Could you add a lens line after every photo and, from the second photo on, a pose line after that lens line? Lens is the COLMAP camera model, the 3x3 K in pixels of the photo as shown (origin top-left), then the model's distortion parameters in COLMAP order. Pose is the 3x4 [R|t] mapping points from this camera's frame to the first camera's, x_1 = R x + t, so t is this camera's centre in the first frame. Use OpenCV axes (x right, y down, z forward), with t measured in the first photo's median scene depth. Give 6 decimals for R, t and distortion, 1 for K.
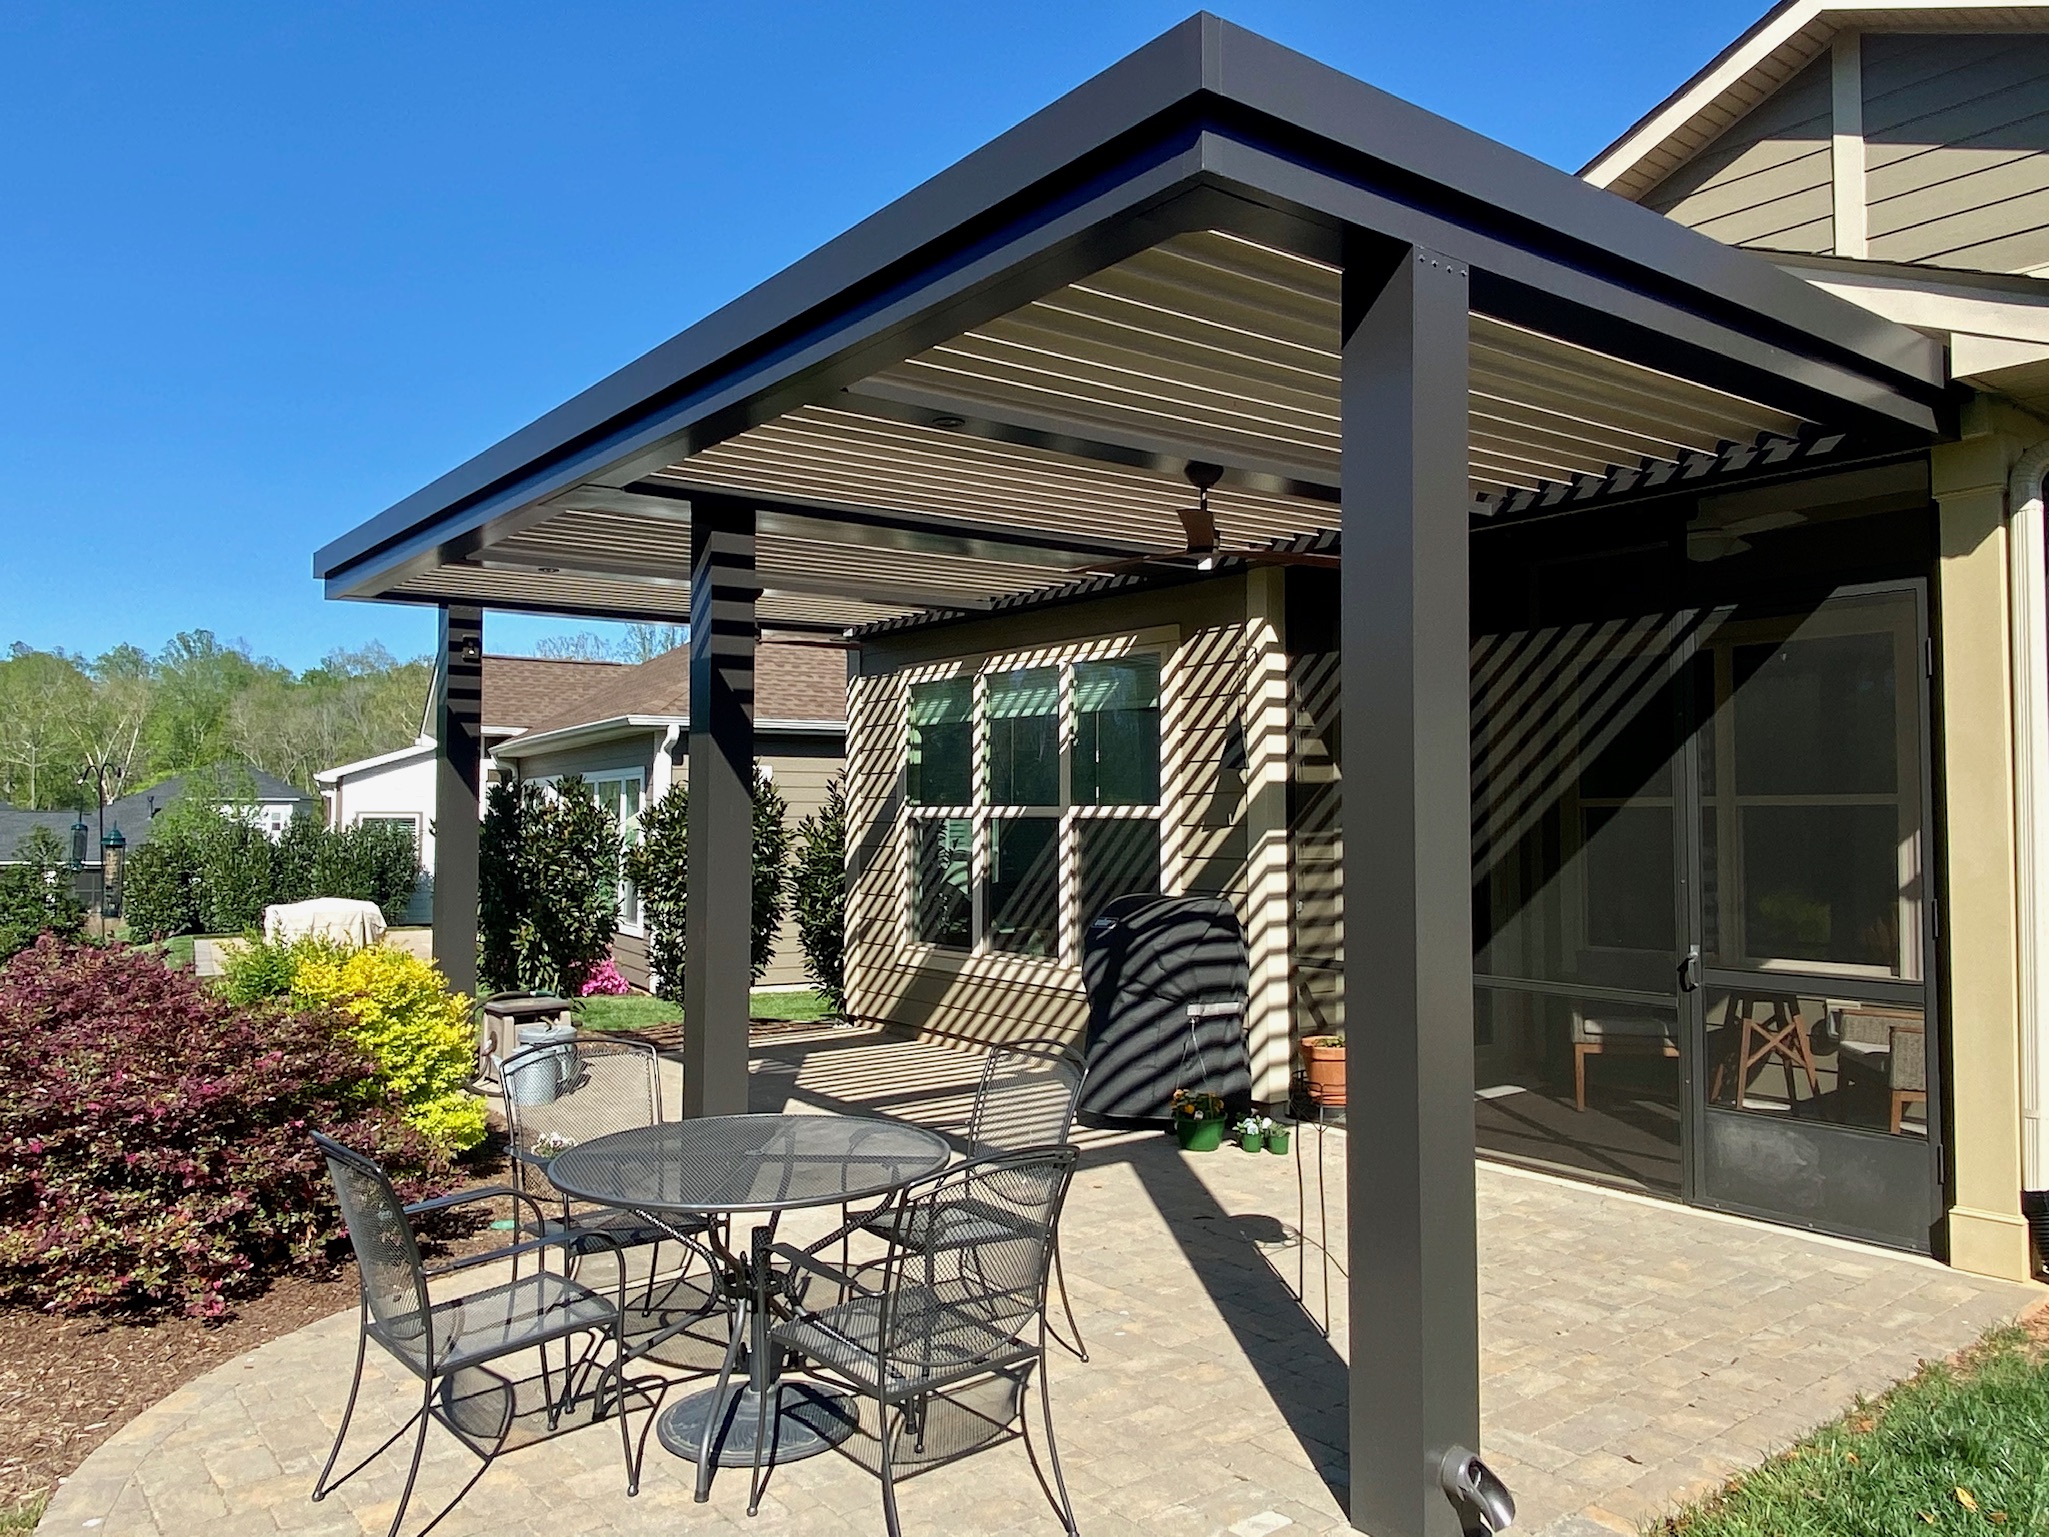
lens RADIAL K [[1445.5, 0, 1024.5], [0, 1445.5, 768.5], [0, 0, 1]] dist [0.073914, -0.078343]
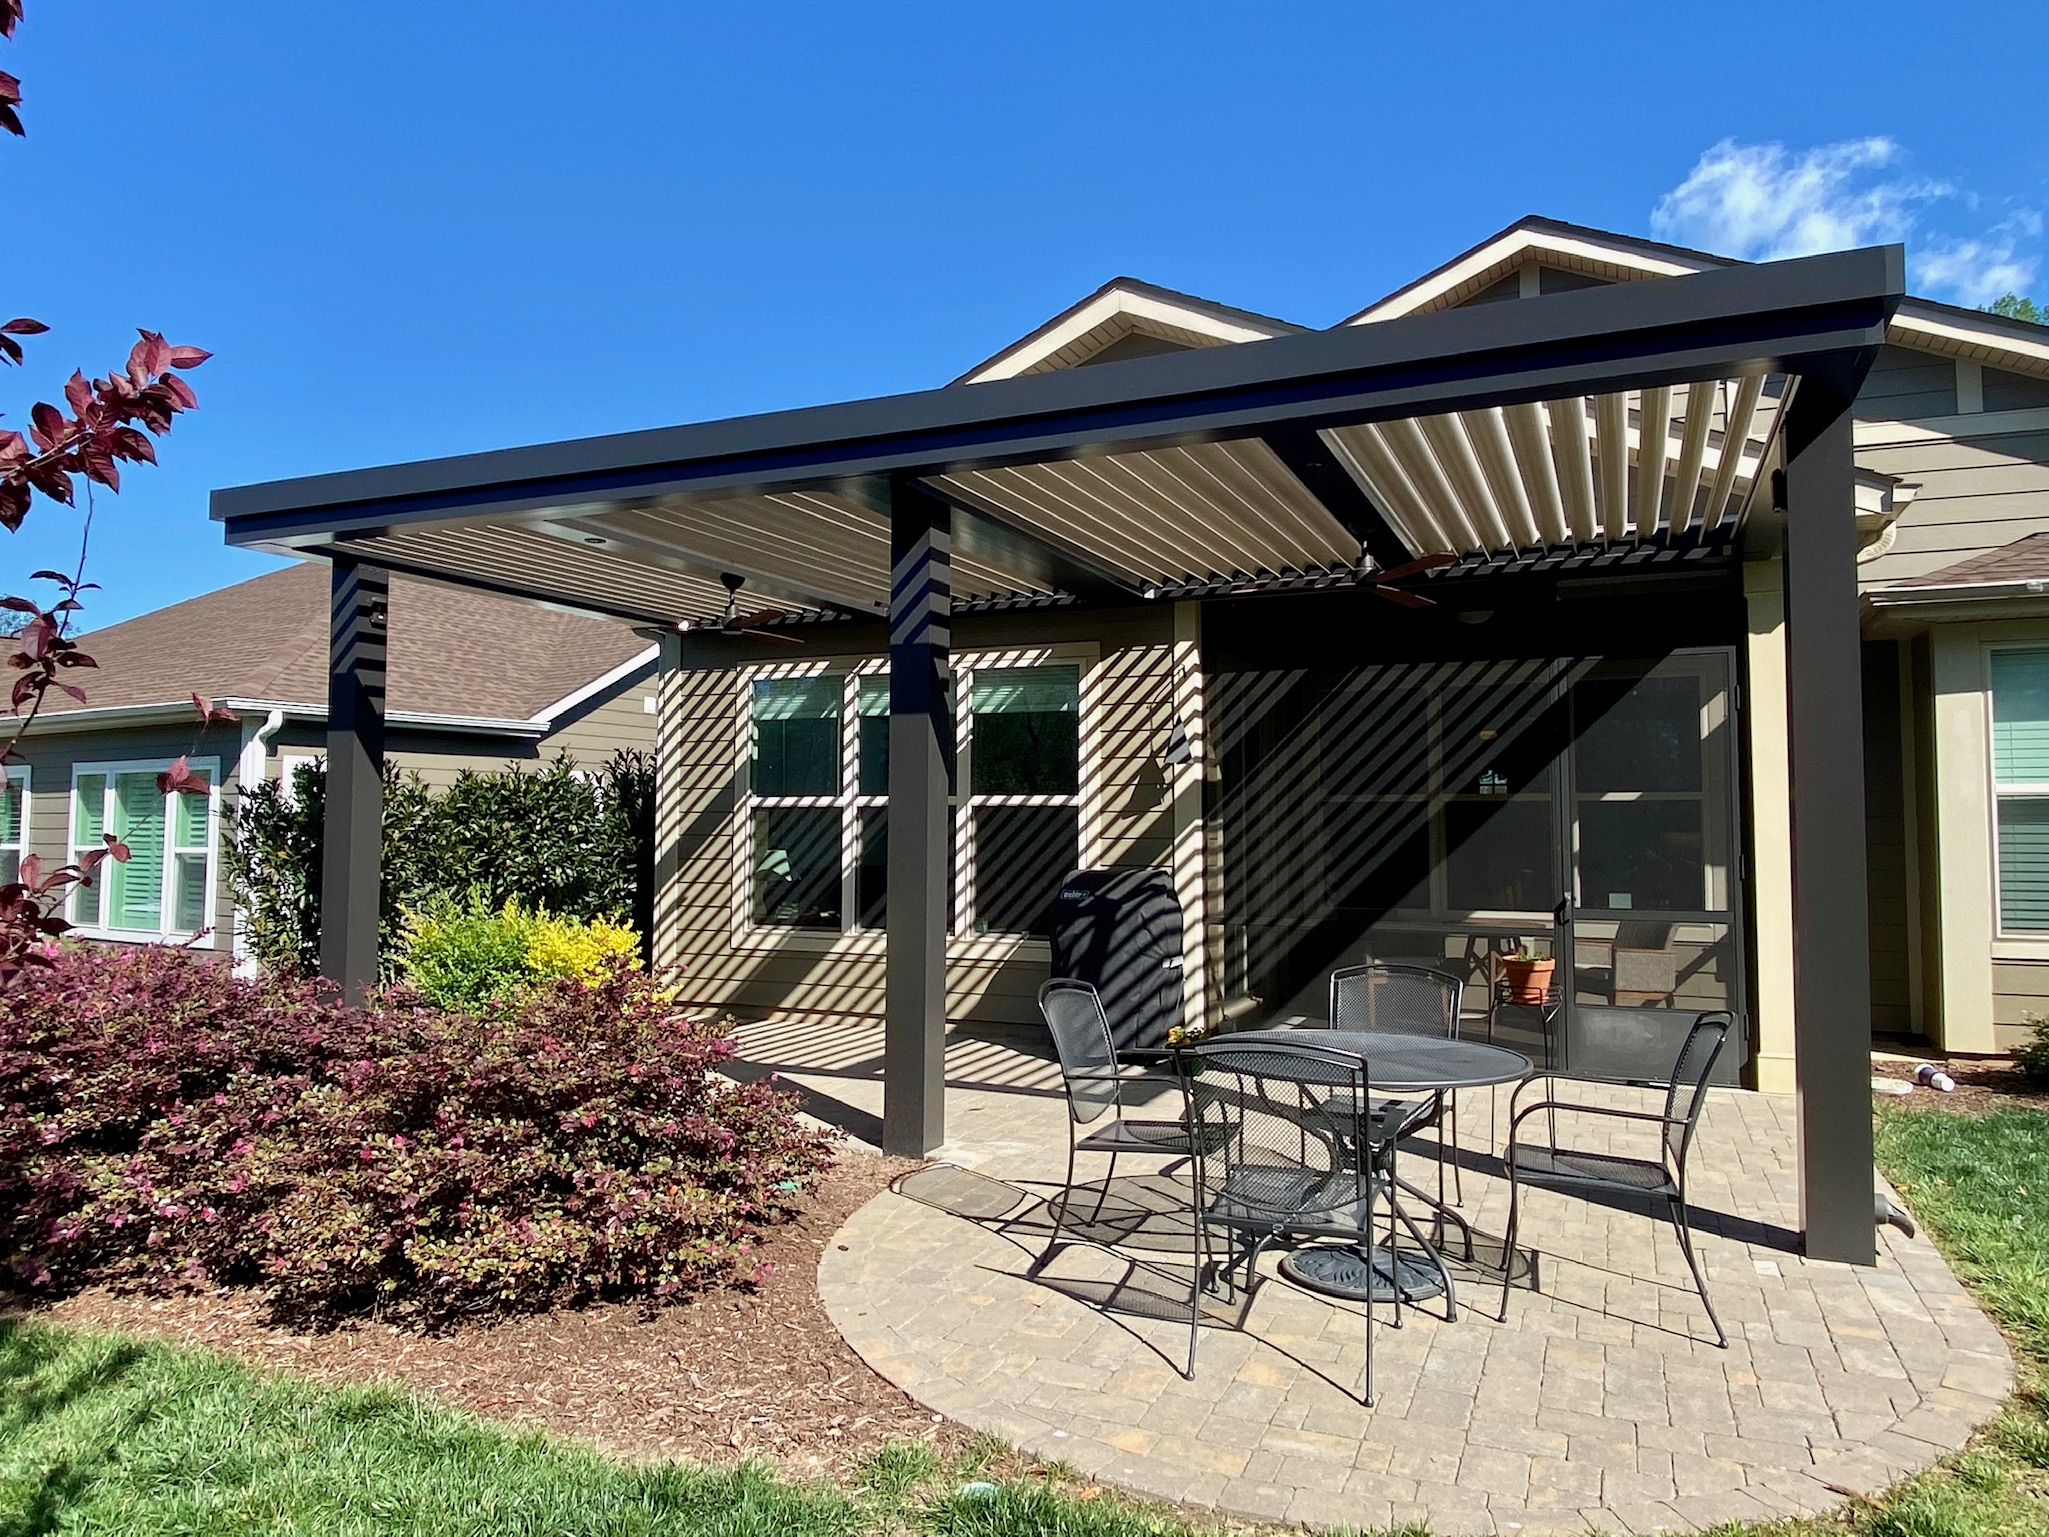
lens RADIAL K [[1339.9, 0, 1024.5], [0, 1339.9, 768.5], [0, 0, 1]] dist [0.044053, -0.000188]
pose [[0.878328, 0.025337, 0.477387, -0.431631], [-0.018847, 0.999653, -0.018380, 0.023010], [-0.477688, 0.007147, 0.878501, 0.063387]]
